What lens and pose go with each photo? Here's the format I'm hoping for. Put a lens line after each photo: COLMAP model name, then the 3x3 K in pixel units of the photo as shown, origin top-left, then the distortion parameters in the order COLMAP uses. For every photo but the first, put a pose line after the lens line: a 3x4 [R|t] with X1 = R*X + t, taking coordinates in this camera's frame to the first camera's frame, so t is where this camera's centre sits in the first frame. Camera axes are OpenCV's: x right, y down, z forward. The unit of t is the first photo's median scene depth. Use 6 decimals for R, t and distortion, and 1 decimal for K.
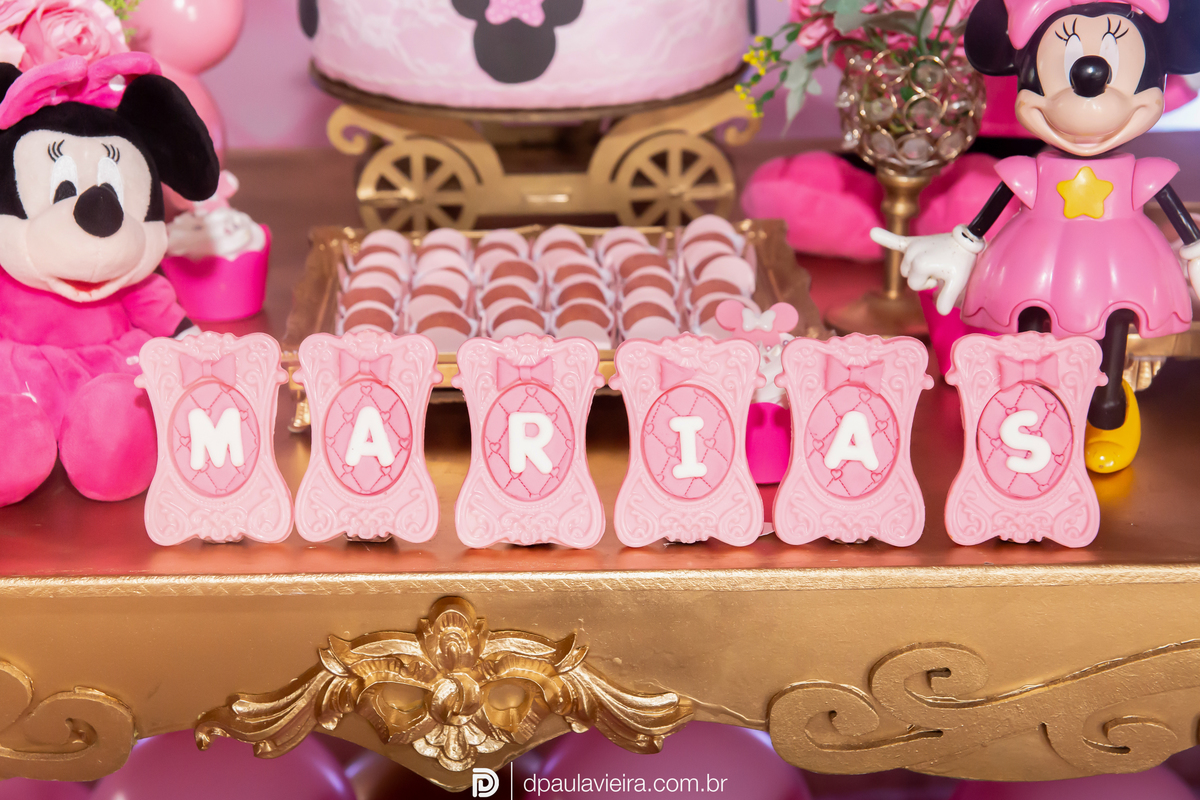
lens RADIAL K [[2023.2, 0, 600.0], [0, 2023.2, 400.0], [0, 0, 1]] dist [0.007915, -0.169069]
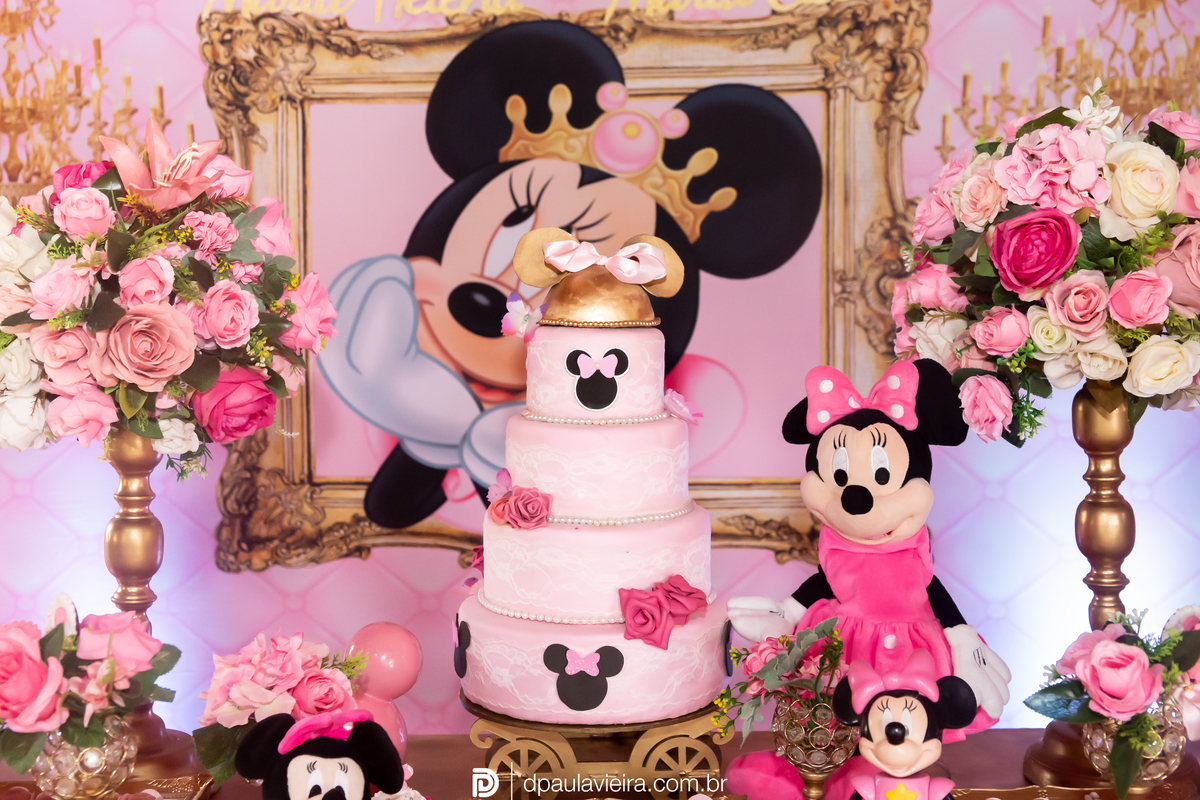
lens RADIAL K [[1568.2, 0, 600.0], [0, 1568.2, 400.0], [0, 0, 1]] dist [0.044623, 0.024448]
pose [[0.998334, -0.009804, -0.056865, 0.053034], [-0.006680, 0.959200, -0.282651, -0.039634], [0.057316, 0.282560, 0.957536, -0.334804]]
